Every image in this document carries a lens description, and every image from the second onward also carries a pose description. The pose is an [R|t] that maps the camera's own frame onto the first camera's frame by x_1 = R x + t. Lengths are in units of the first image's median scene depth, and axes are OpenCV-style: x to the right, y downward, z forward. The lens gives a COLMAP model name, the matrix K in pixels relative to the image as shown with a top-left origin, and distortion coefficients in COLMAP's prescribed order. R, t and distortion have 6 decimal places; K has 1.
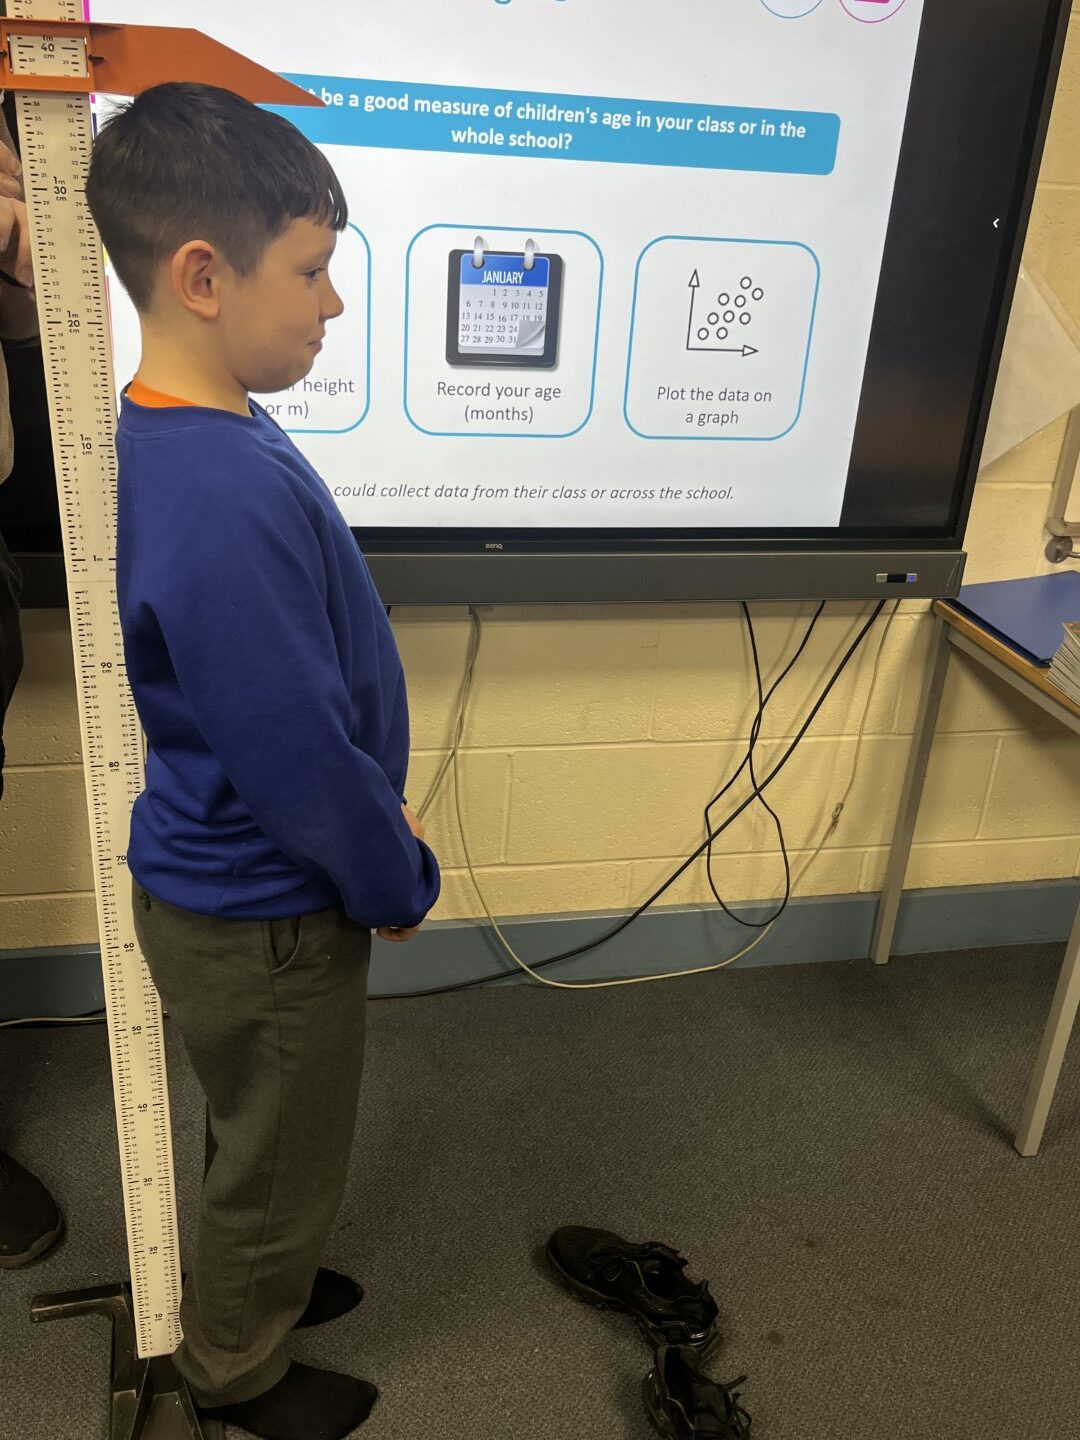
lens RADIAL K [[1284.3, 0, 540.0], [0, 1284.3, 720.0], [0, 0, 1]] dist [-0.005735, -0.005103]
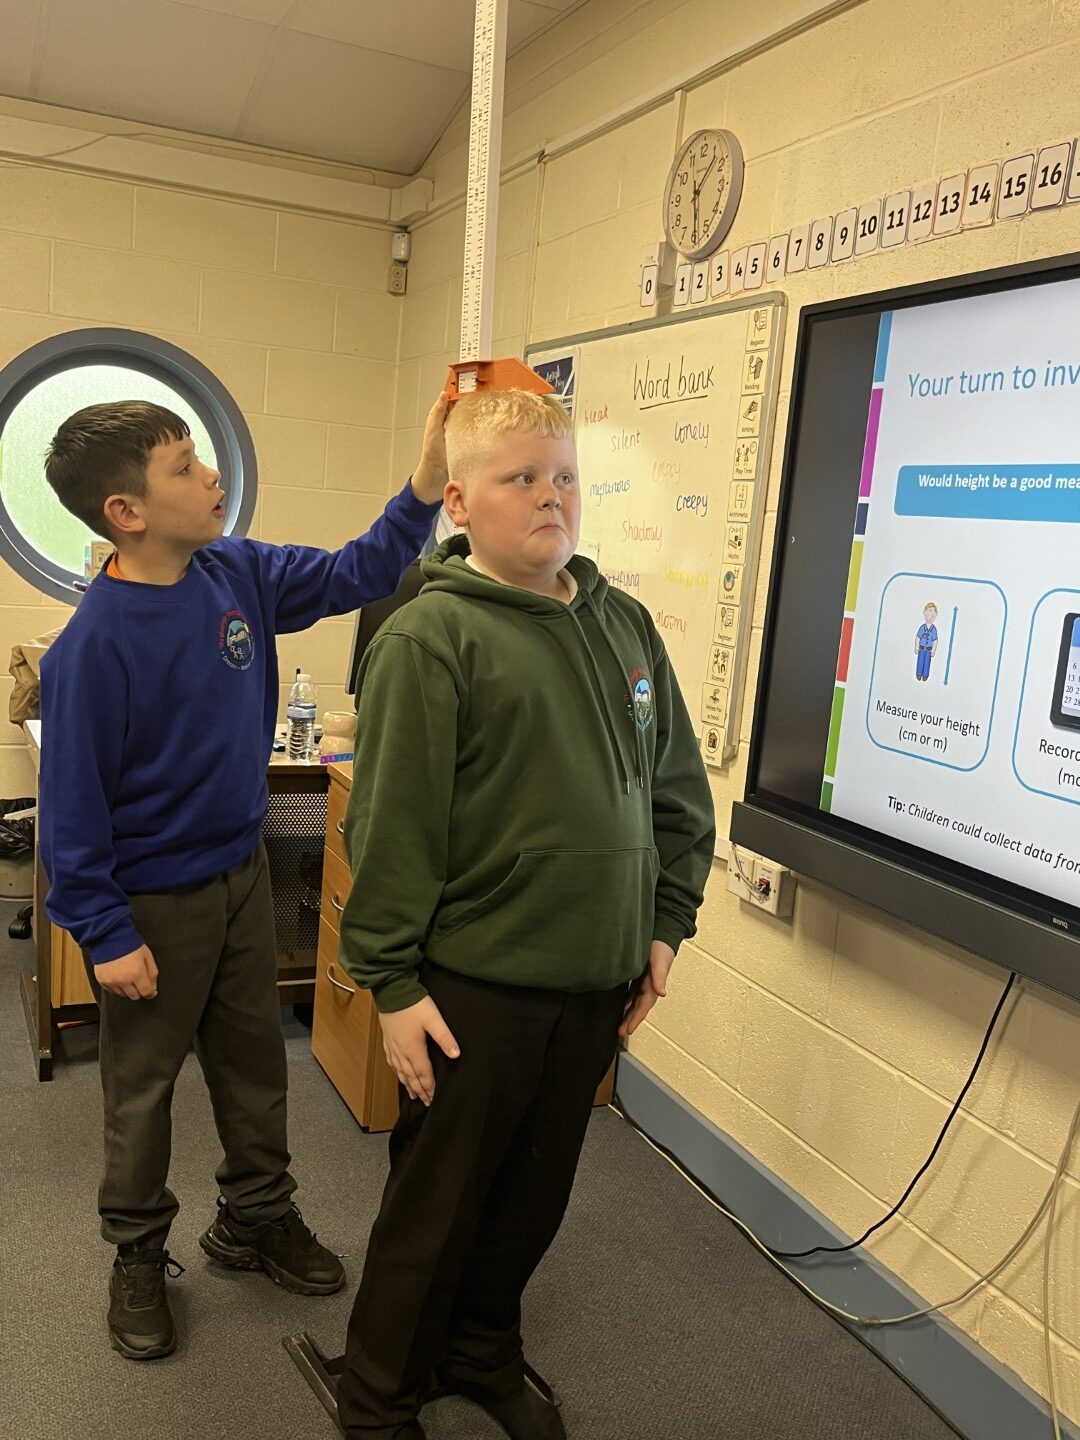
lens RADIAL K [[1284.3, 0, 540.0], [0, 1284.3, 720.0], [0, 0, 1]] dist [-0.005735, -0.005103]
pose [[0.223668, 0.101213, -0.969396, 0.797152], [-0.459088, 0.888293, -0.013180, -0.087846], [0.859774, 0.447986, 0.245148, 0.426836]]
